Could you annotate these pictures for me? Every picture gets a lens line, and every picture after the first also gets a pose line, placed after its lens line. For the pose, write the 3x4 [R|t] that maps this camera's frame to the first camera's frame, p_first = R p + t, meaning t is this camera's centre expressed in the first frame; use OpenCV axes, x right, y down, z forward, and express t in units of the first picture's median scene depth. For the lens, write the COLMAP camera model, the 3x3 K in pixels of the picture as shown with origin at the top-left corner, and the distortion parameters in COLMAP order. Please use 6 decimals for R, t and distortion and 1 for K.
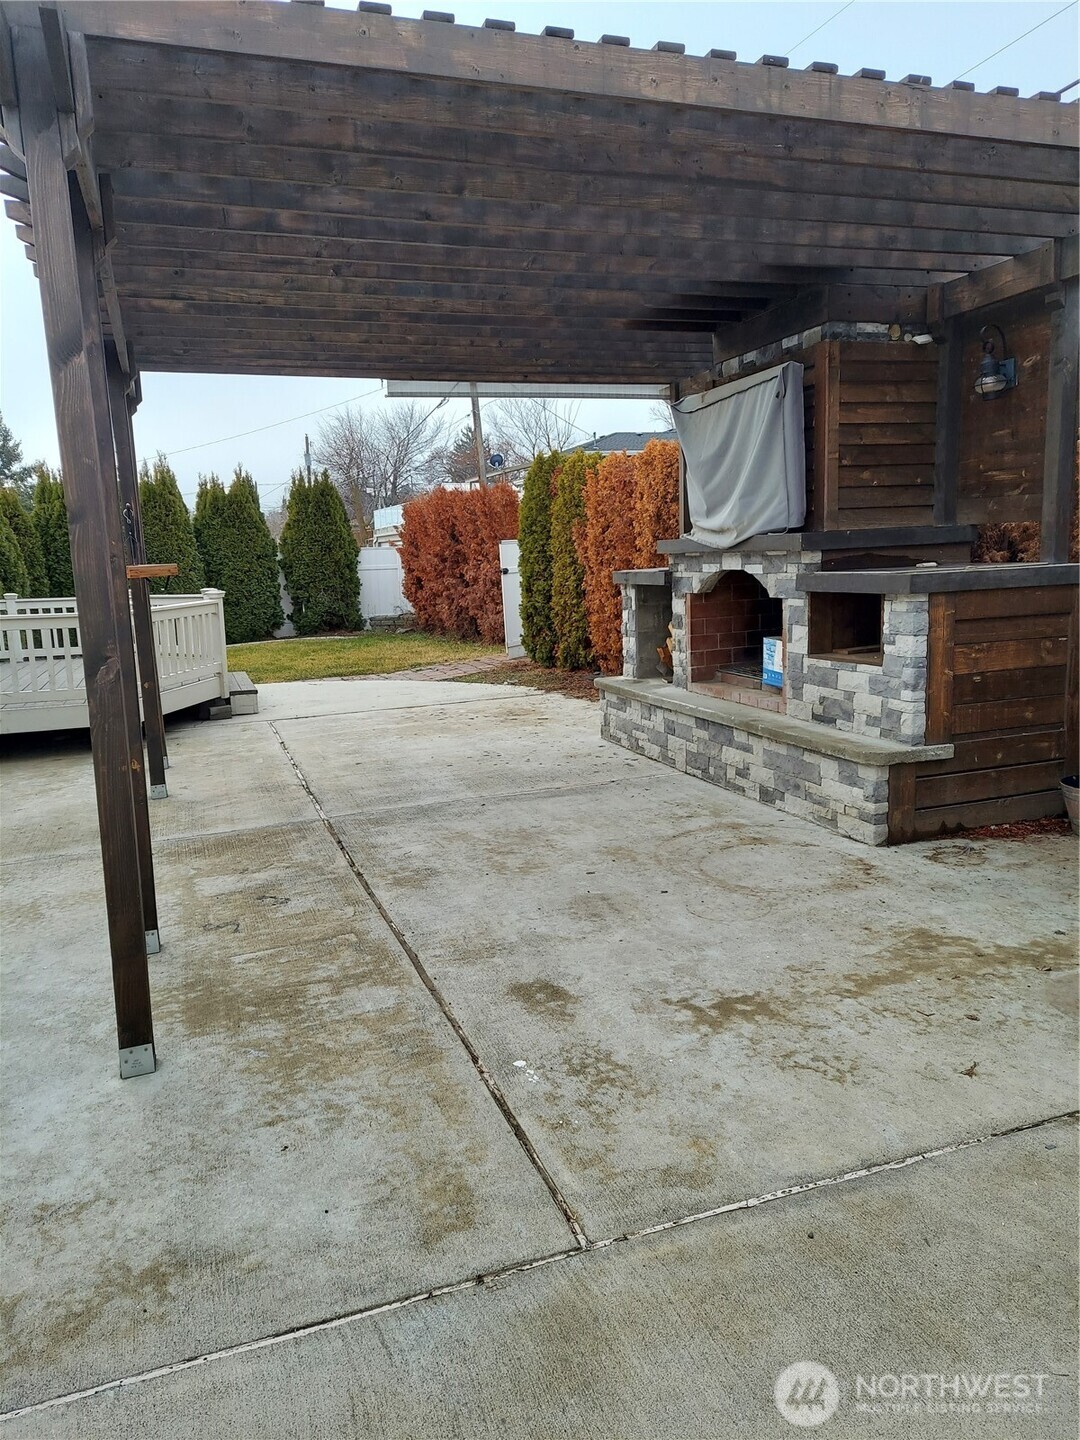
lens RADIAL K [[1041.2, 0, 543.1], [0, 1041.2, 723.7], [0, 0, 1]] dist [0.104928, -0.102478]
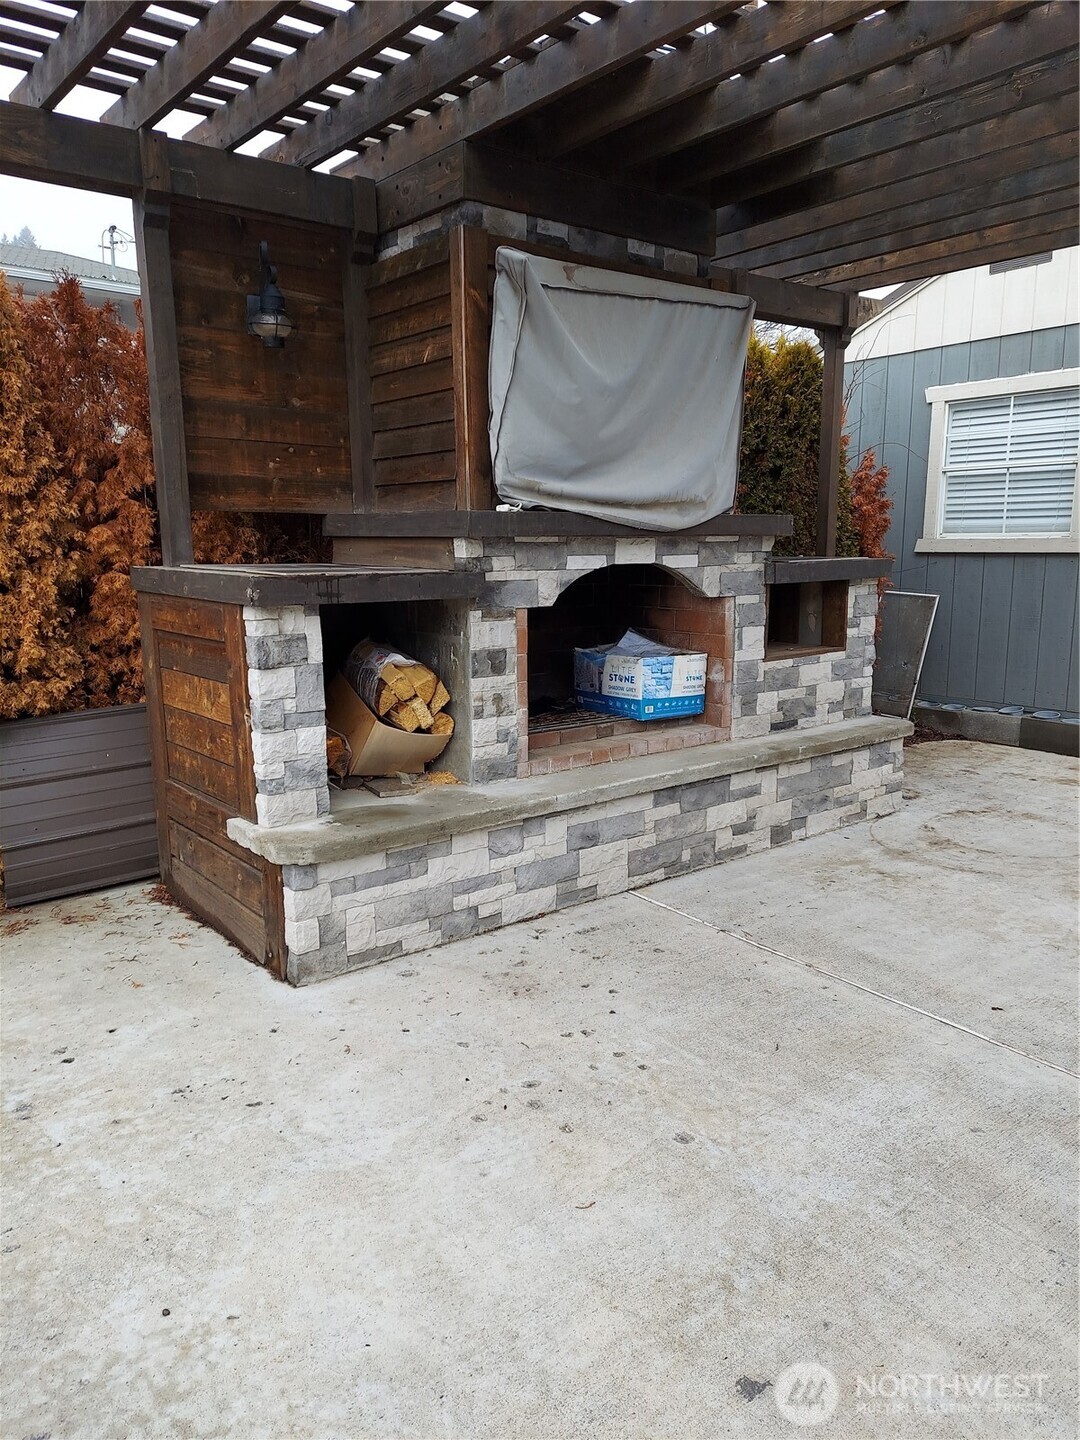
lens RADIAL K [[1041.2, 0, 546.2], [0, 1041.2, 711.6], [0, 0, 1]] dist [0.104928, -0.102478]
pose [[-0.338692, -0.127144, 0.932267, -0.515772], [0.162999, 0.967918, 0.191223, -0.228484], [-0.926671, 0.216725, -0.307102, 1.518943]]
